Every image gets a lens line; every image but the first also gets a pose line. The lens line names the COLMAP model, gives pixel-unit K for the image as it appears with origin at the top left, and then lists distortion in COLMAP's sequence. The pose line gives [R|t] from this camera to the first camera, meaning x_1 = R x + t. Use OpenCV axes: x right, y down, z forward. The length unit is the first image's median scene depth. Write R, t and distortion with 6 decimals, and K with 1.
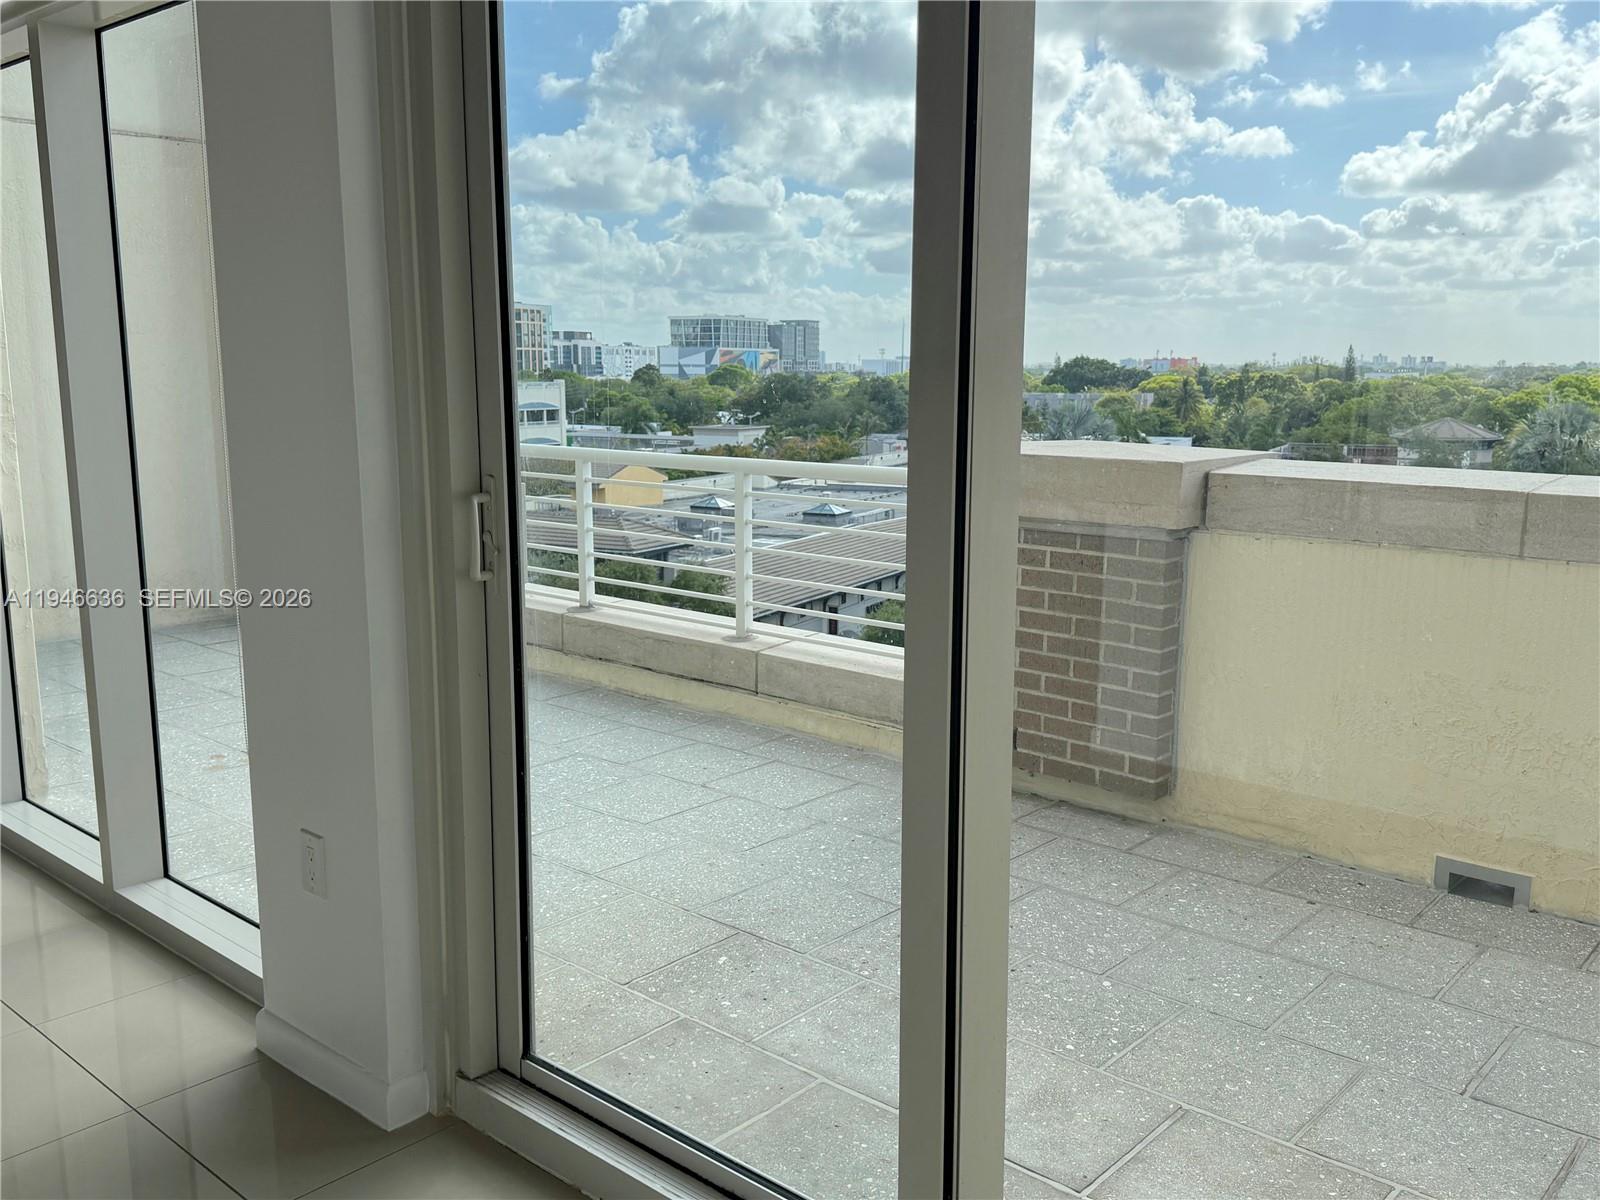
lens RADIAL K [[1361.4, 0, 800.0], [0, 1361.4, 600.0], [0, 0, 1]] dist [0.136668, -0.248666]
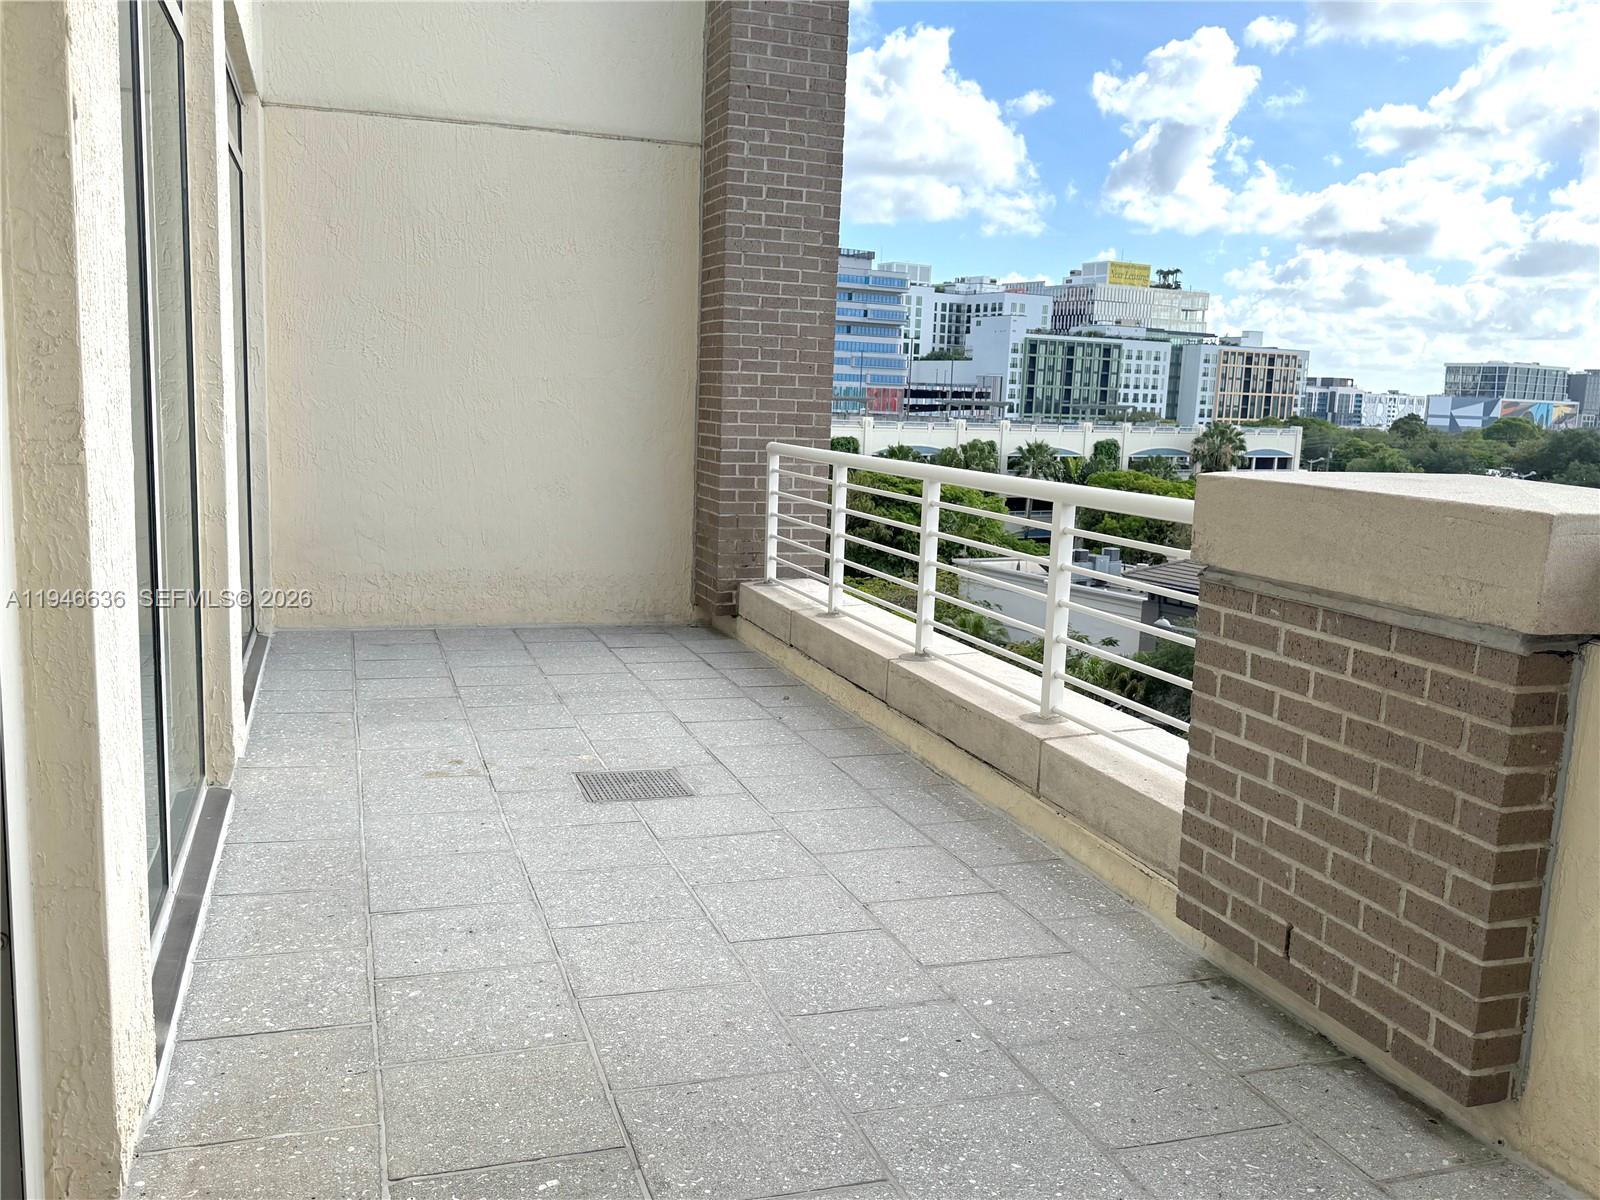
lens RADIAL K [[1361.4, 0, 800.0], [0, 1361.4, 600.0], [0, 0, 1]] dist [0.136668, -0.248666]
pose [[0.865643, 0.103311, -0.489886, 0.265644], [-0.118679, 0.992933, -0.000313, -0.027661], [0.486391, 0.058410, 0.871786, 0.340711]]
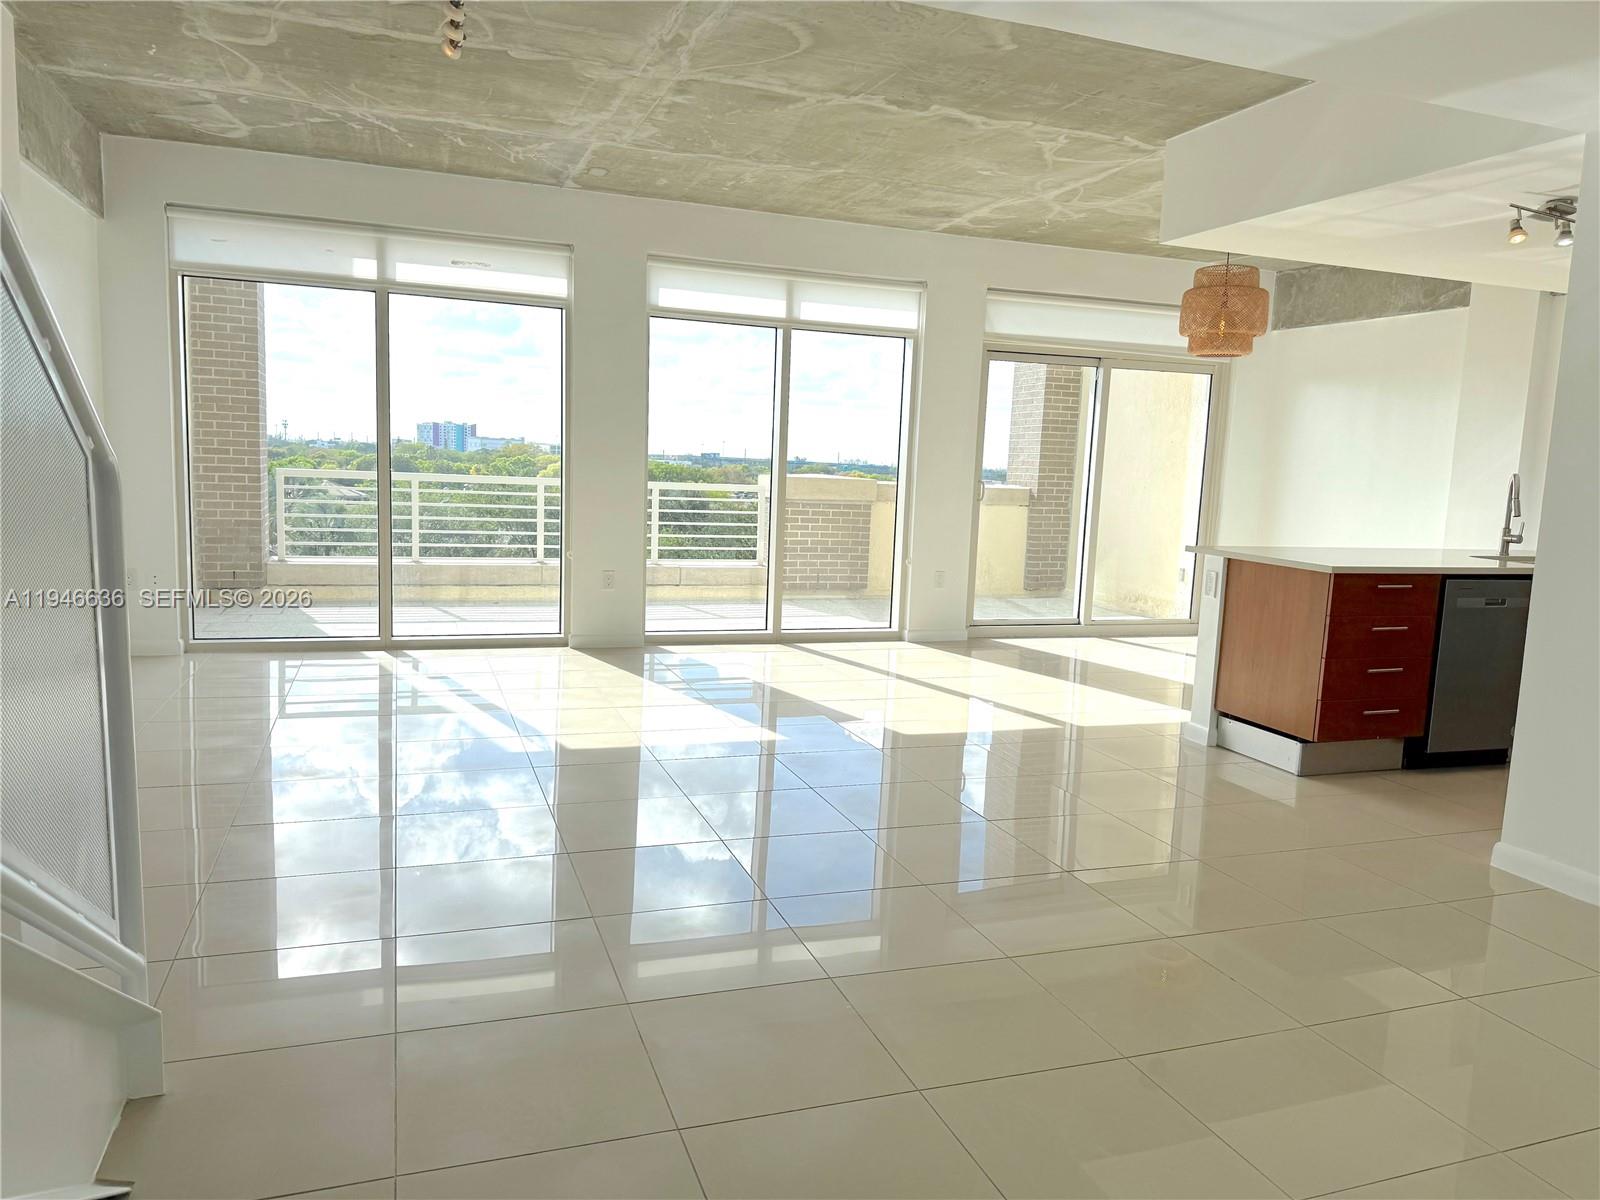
lens RADIAL K [[1102.3, 0, 800.0], [0, 1102.3, 600.0], [0, 0, 1]] dist [0.116571, -0.102504]
pose [[0.472745, -0.091686, 0.876416, -1.925881], [0.108045, 0.993099, 0.045613, 0.038548], [-0.874550, 0.073129, 0.479389, -0.062483]]
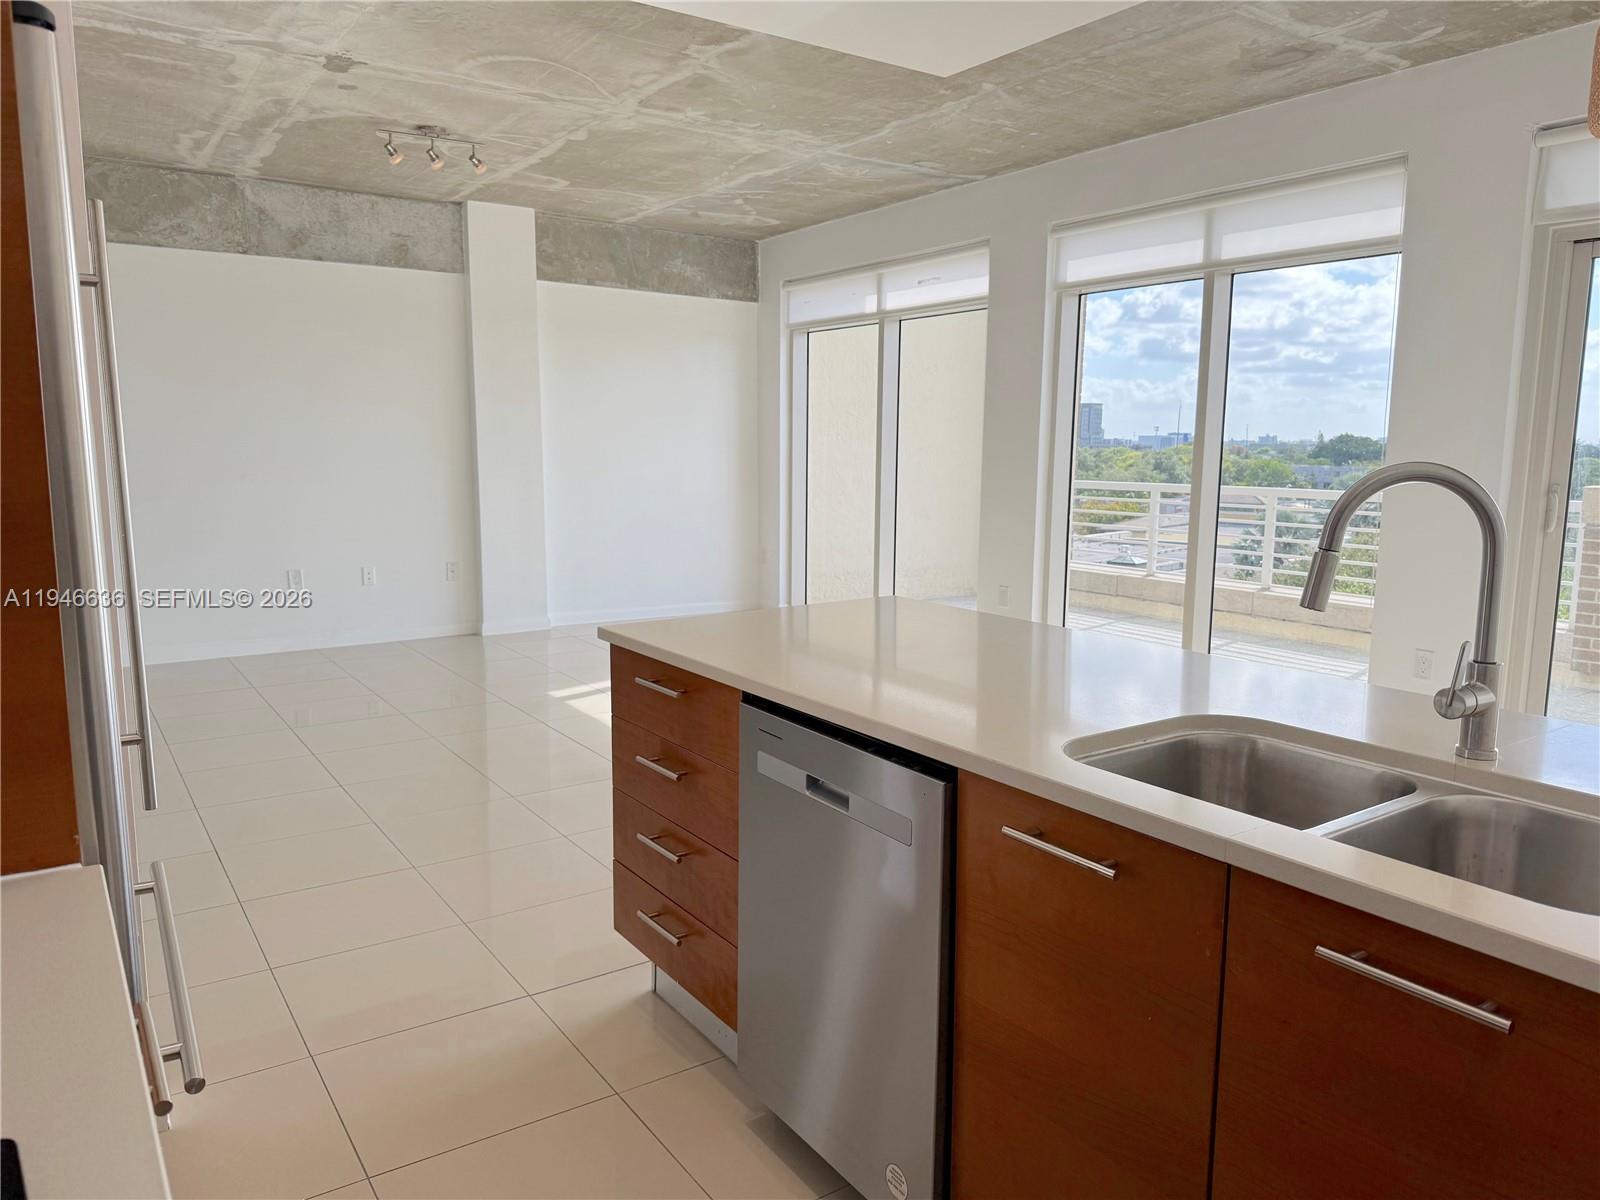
lens RADIAL K [[1135.6, 0, 858.6], [0, 1135.6, 635.0], [0, 0, 1]] dist [-0.003547, 0.000088]
pose [[0.981632, 0.032641, -0.187970, -0.536023], [-0.032758, 0.999460, 0.002487, 0.103236], [0.187950, 0.003716, 0.982172, -0.556736]]
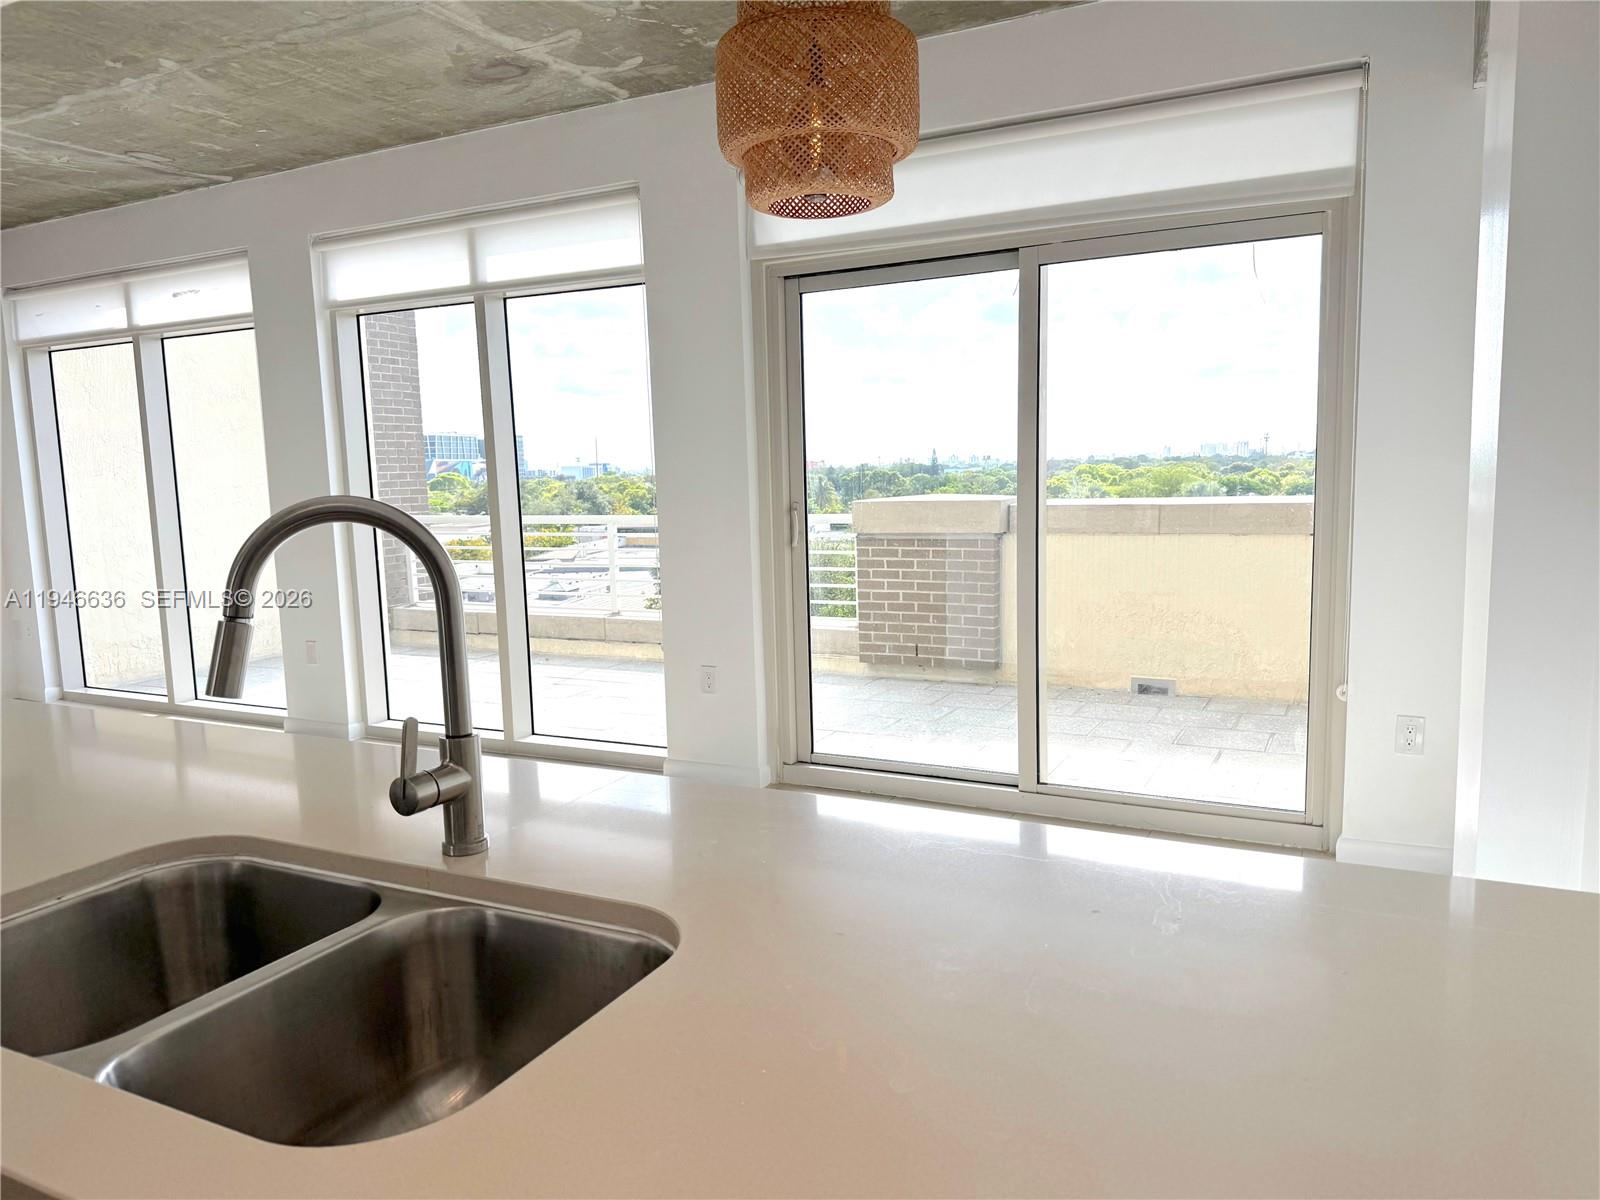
lens RADIAL K [[1102.3, 0, 800.0], [0, 1102.3, 600.0], [0, 0, 1]] dist [0.116571, -0.102504]
pose [[0.967079, -0.057861, 0.247812, -0.388276], [0.070807, 0.996535, -0.043644, 0.089861], [-0.244428, 0.059754, 0.967825, -0.465416]]
